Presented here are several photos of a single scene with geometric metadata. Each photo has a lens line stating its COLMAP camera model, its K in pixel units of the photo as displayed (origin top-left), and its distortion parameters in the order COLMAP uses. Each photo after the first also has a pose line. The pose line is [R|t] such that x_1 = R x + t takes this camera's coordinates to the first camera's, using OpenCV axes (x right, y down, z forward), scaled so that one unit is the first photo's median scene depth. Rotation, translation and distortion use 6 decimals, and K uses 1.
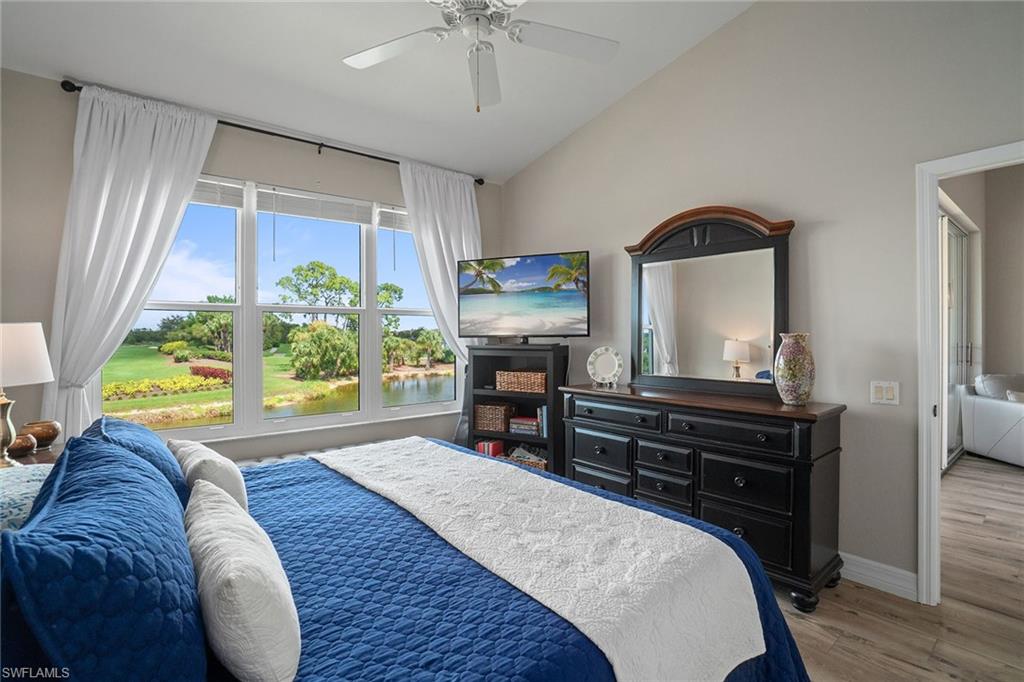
lens RADIAL K [[488.8, 0, 473.6], [0, 488.8, 340.2], [0, 0, 1]] dist [0.034167, 0.001069]
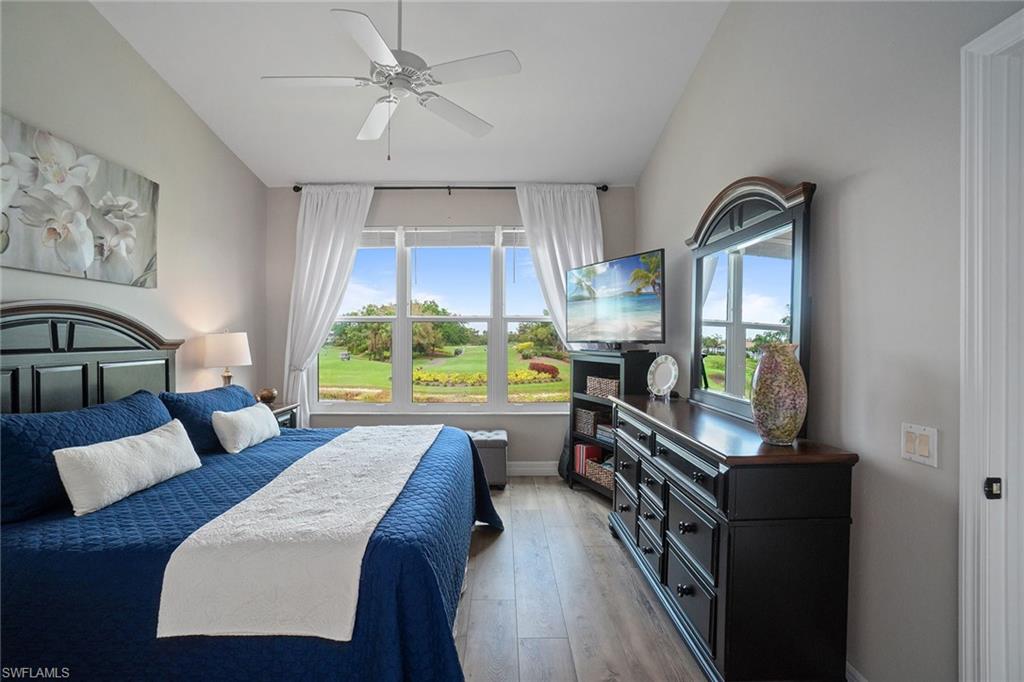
lens RADIAL K [[466.3, 0, 496.3], [0, 466.3, 351.7], [0, 0, 1]] dist [0.000035, -0.000023]
pose [[0.810181, 0.022092, -0.585764, 0.453029], [-0.010319, 0.999672, 0.023431, -0.009184], [0.586089, -0.012939, 0.810143, 0.101262]]
